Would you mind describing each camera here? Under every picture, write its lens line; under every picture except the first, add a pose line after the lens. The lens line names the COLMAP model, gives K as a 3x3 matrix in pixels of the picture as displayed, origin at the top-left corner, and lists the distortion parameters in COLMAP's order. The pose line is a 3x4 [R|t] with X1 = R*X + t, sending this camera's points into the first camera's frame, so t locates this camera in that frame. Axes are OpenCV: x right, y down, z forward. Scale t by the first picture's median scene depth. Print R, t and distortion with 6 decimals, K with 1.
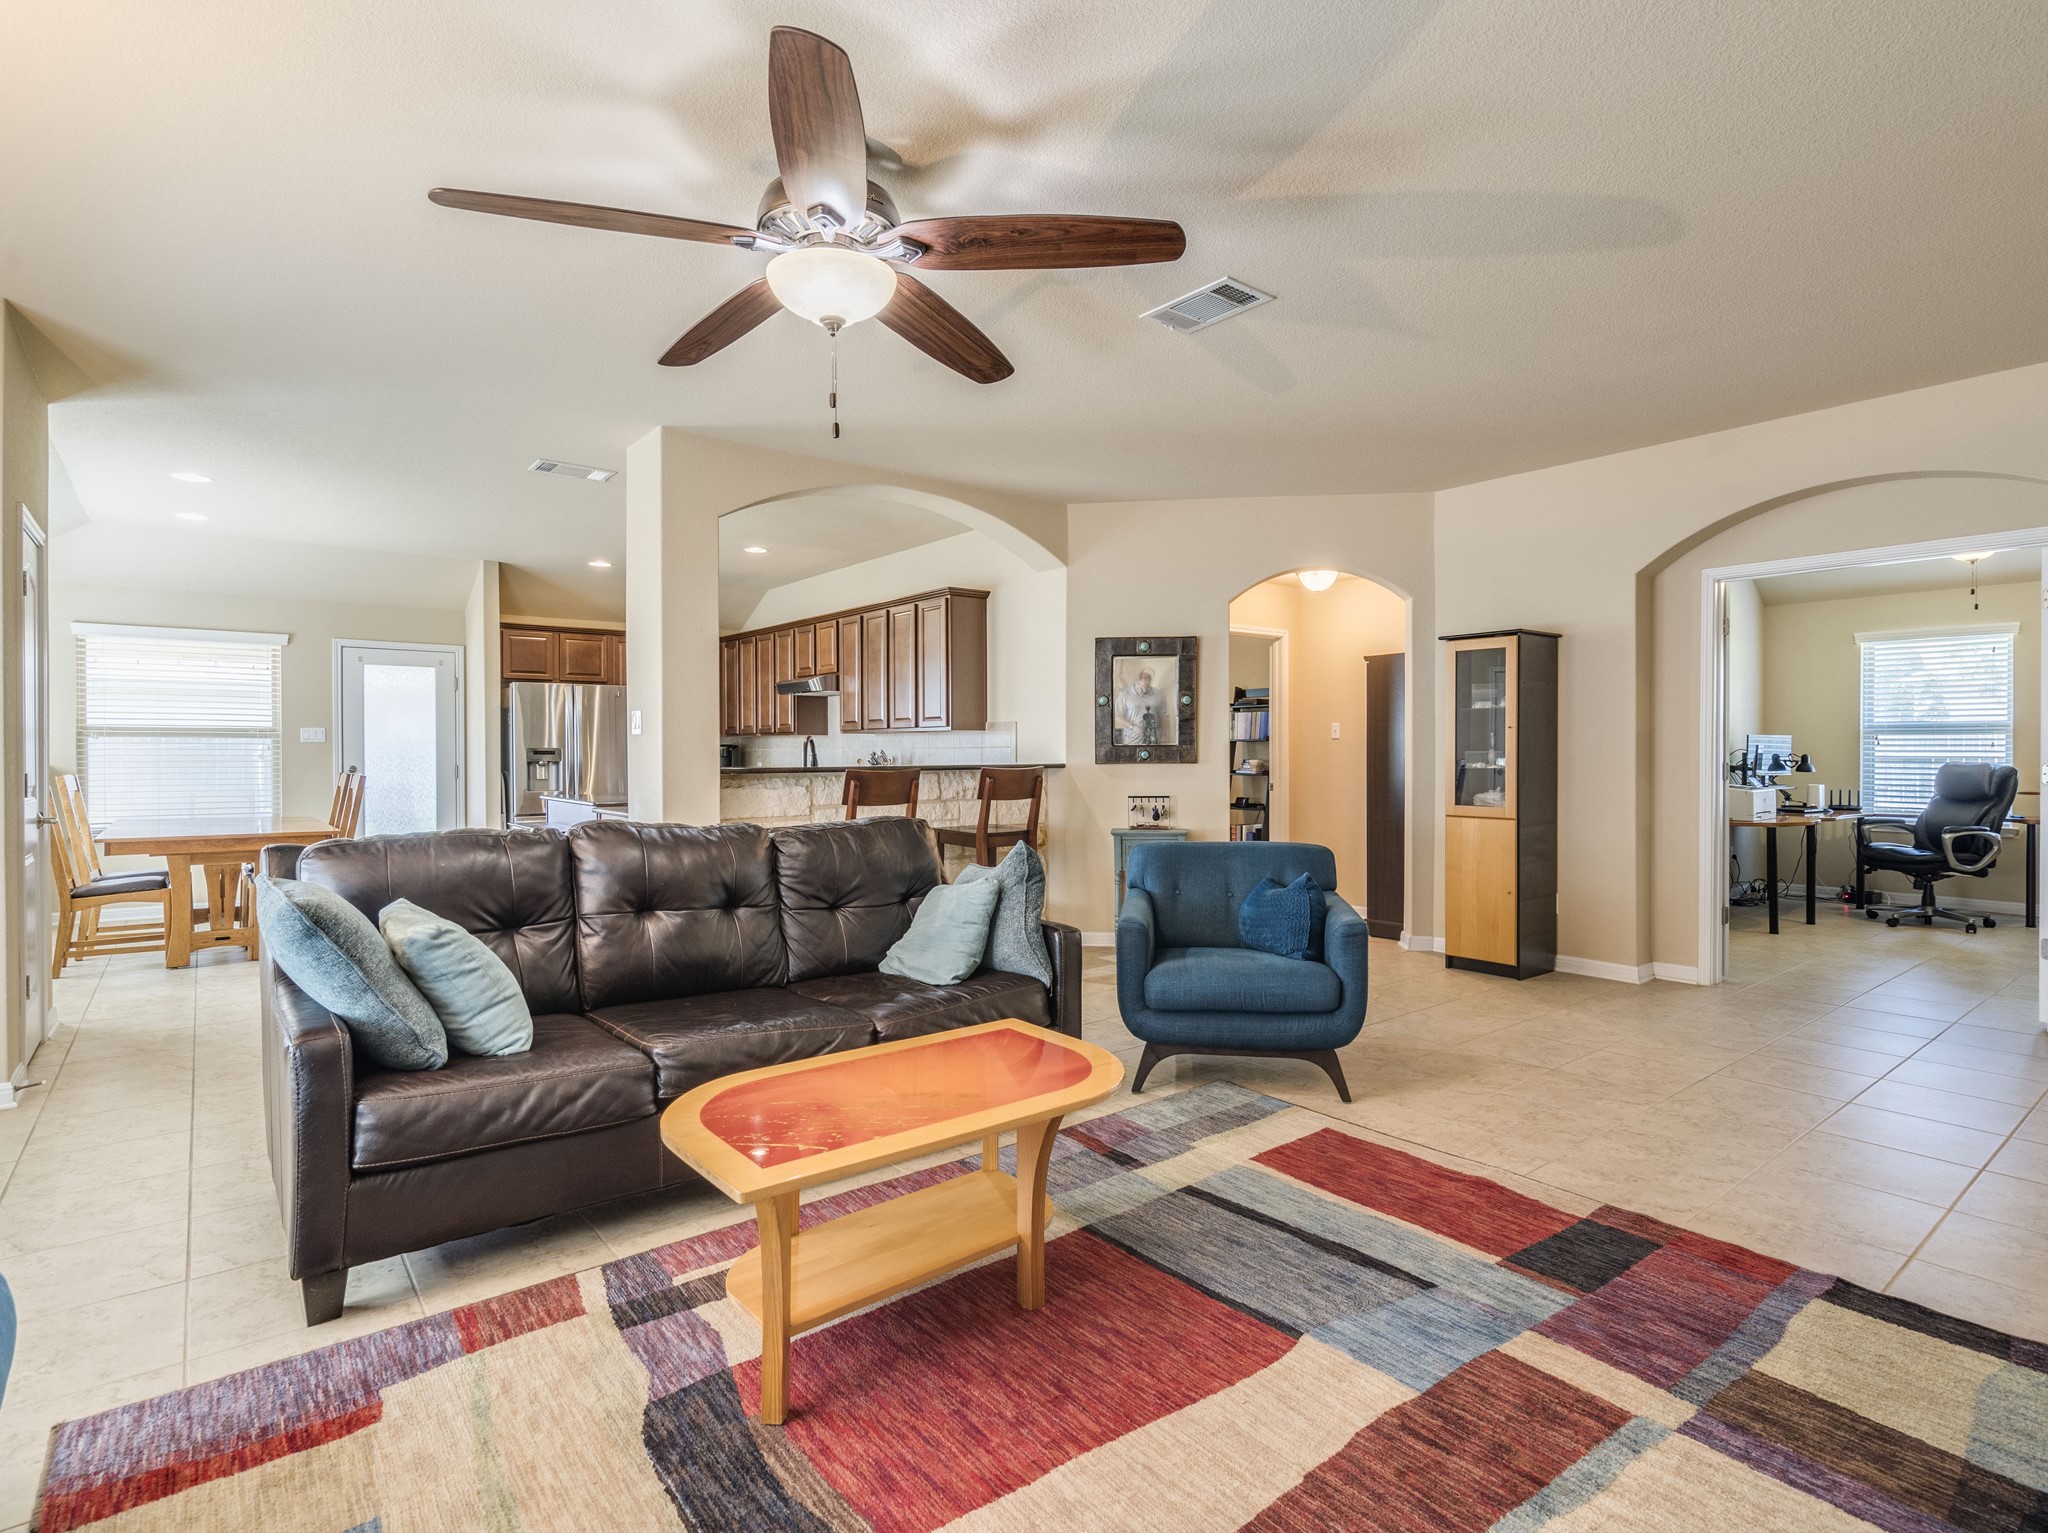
lens RADIAL K [[1044.2, 0, 1019.0], [0, 1044.2, 767.4], [0, 0, 1]] dist [-0.009644, 0.001088]
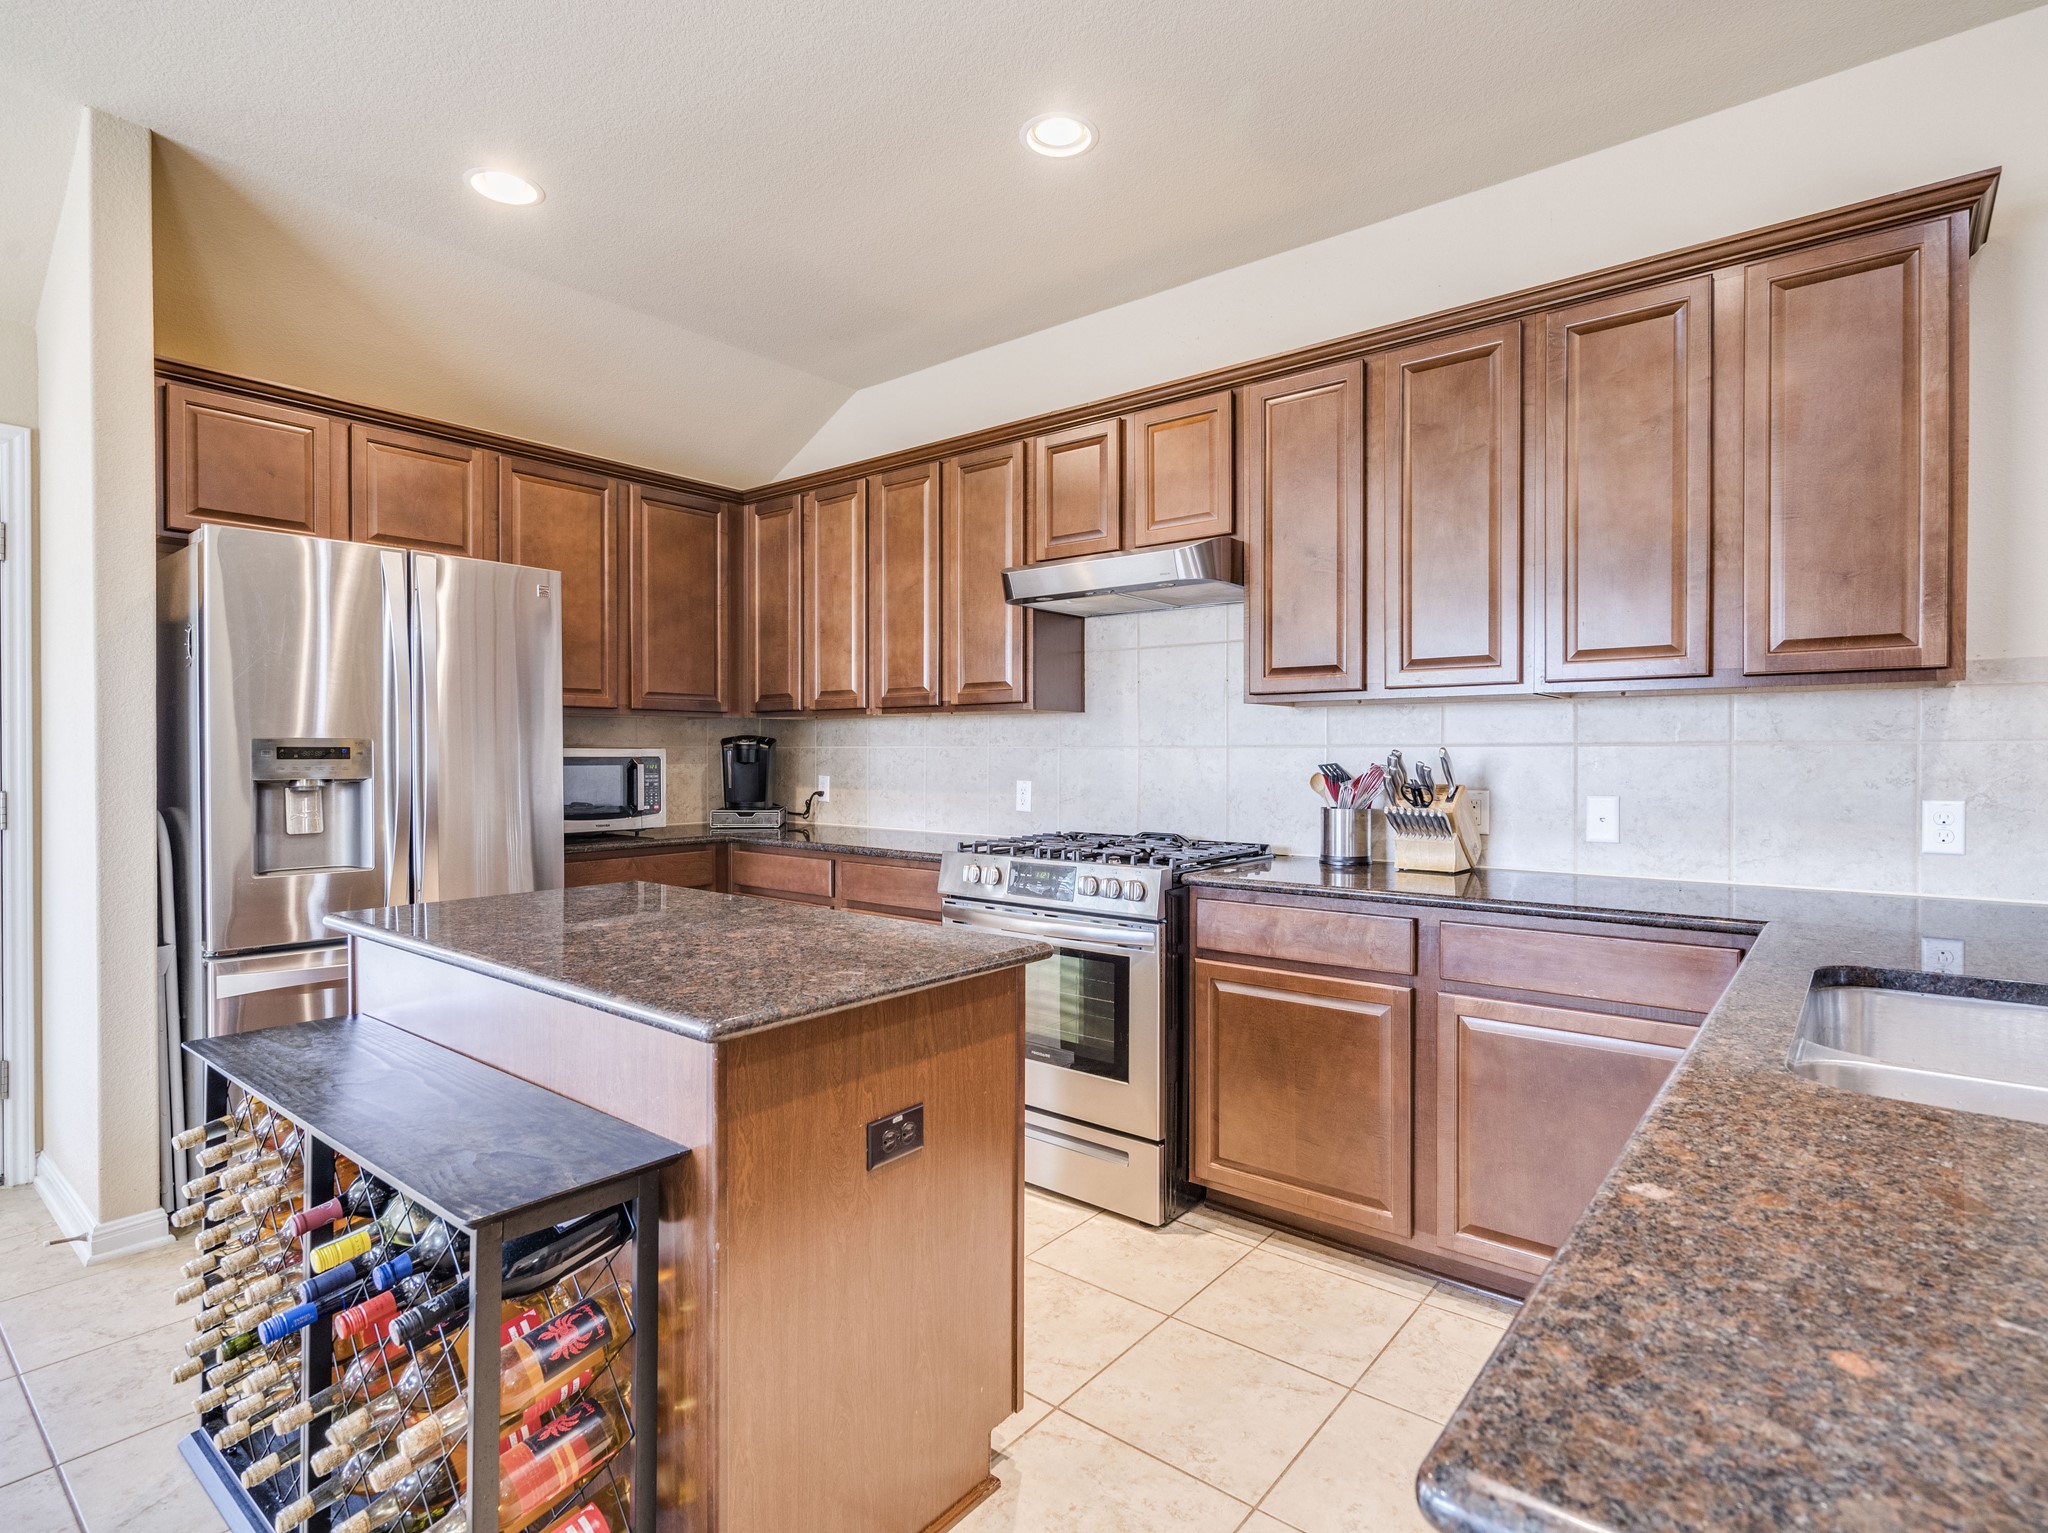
lens RADIAL K [[1044.2, 0, 1035.5], [0, 1044.2, 755.9], [0, 0, 1]] dist [-0.009644, 0.001088]
pose [[0.972093, 0.000186, 0.234595, -0.312194], [0.001199, 0.999983, -0.005759, -0.011200], [-0.234592, 0.005879, 0.972076, 0.632293]]
